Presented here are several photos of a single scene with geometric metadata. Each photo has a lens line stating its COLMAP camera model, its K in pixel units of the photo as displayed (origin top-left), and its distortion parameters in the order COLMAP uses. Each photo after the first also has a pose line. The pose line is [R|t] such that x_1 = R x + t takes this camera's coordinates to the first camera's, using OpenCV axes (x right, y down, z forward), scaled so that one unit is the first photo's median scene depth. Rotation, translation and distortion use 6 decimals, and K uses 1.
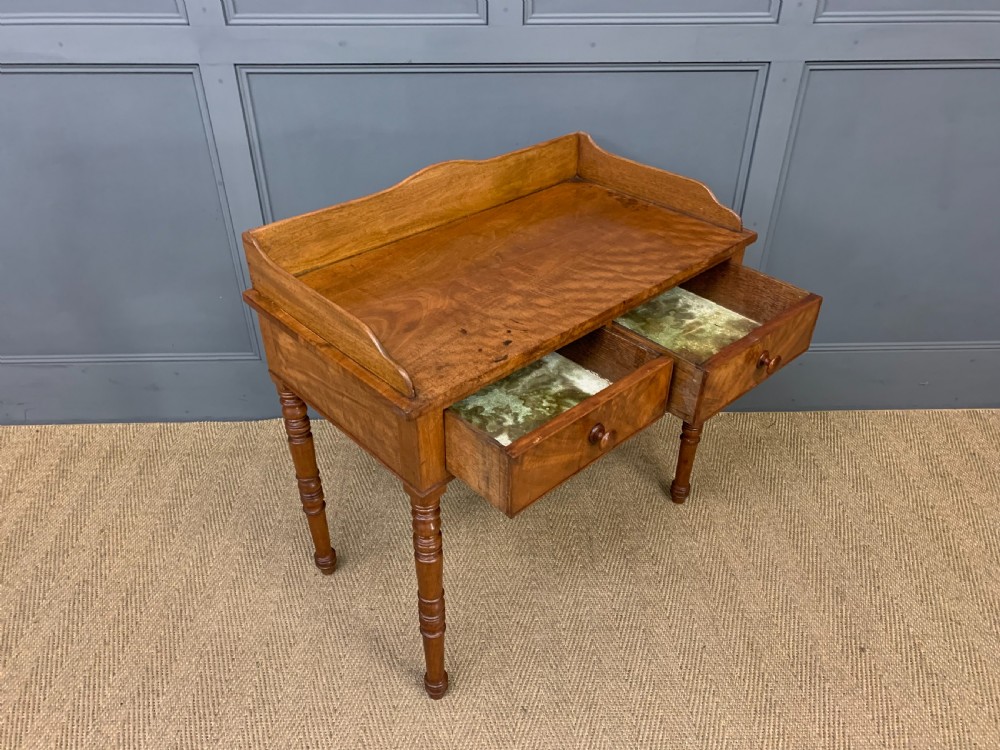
lens RADIAL K [[764.0, 0, 500.4], [0, 764.0, 371.9], [0, 0, 1]] dist [0.018626, -0.004289]
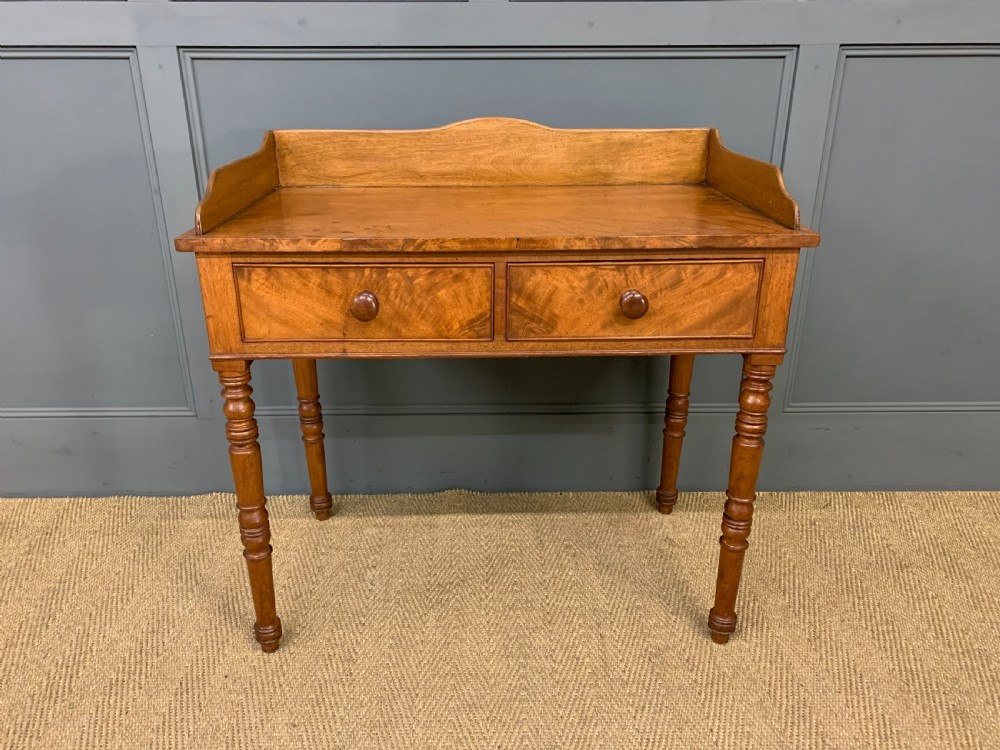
lens RADIAL K [[765.5, 0, 491.3], [0, 765.5, 369.2], [0, 0, 1]] dist [0.014329, 0.001637]
pose [[0.999733, 0.003302, -0.022884, 0.029473], [-0.008180, 0.976246, -0.216510, 0.139120], [0.021625, 0.216639, 0.976012, 0.235288]]
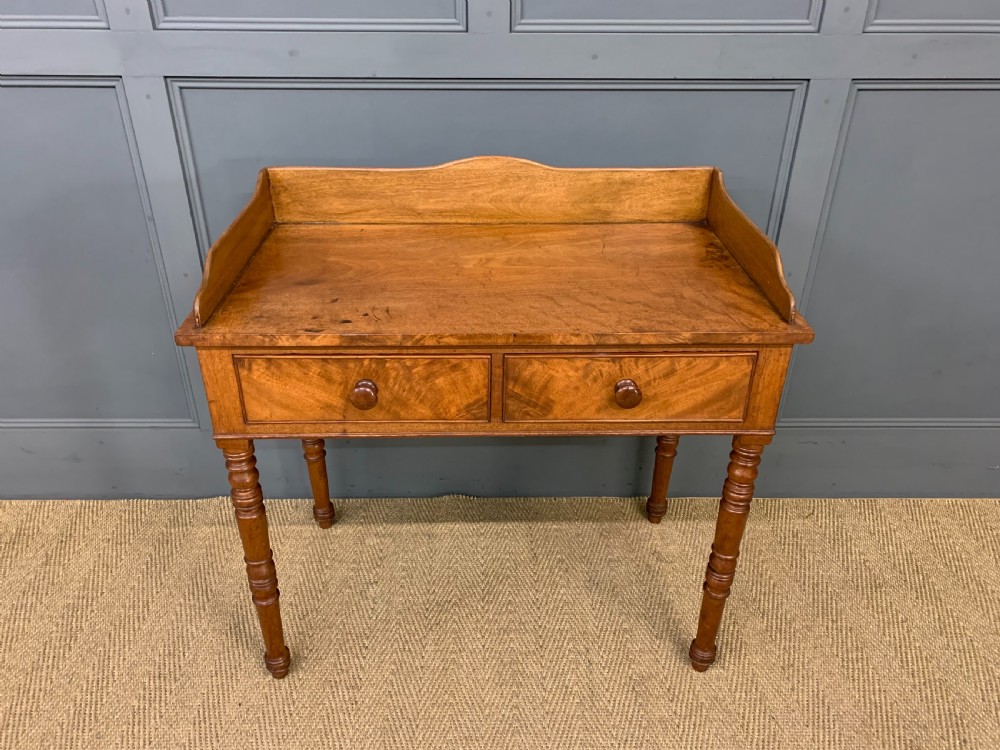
lens RADIAL K [[764.5, 0, 492.5], [0, 764.5, 367.8], [0, 0, 1]] dist [0.018988, -0.004040]
pose [[0.999736, 0.013493, -0.018584, 0.030061], [-0.014977, 0.996507, -0.082158, -0.021297], [0.017411, 0.082414, 0.996446, 0.196433]]
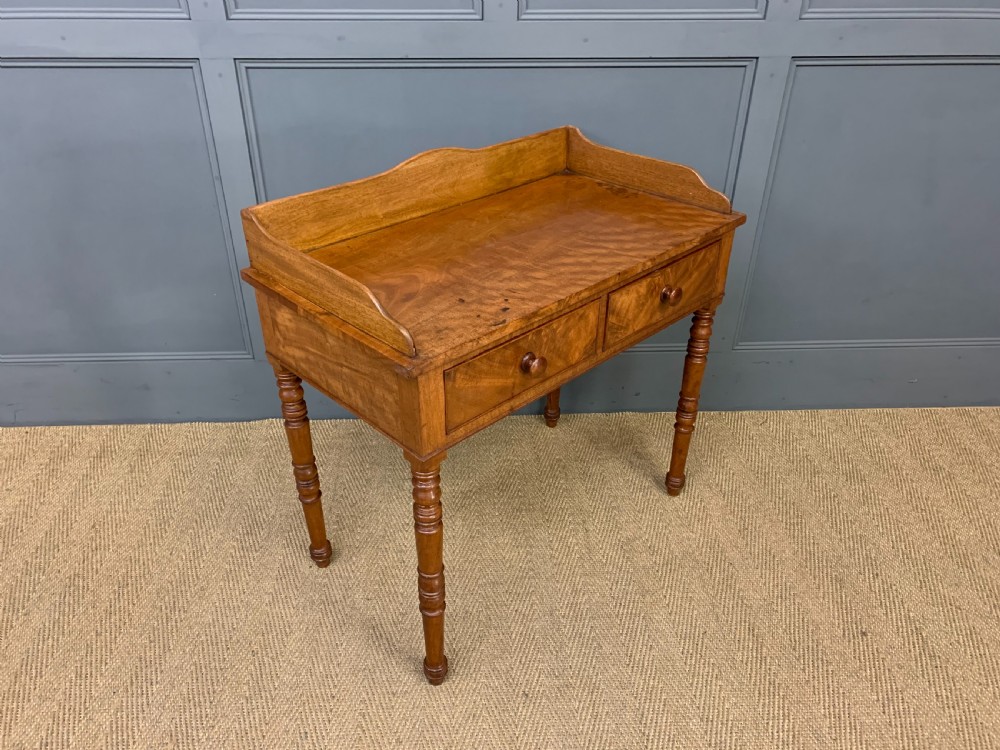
lens RADIAL K [[763.7, 0, 488.2], [0, 763.7, 375.1], [0, 0, 1]] dist [0.017764, -0.002937]
pose [[0.999922, -0.004519, 0.011671, -0.023133], [0.005048, 0.998941, -0.045723, 0.066121], [-0.011452, 0.045779, 0.998886, -0.001177]]
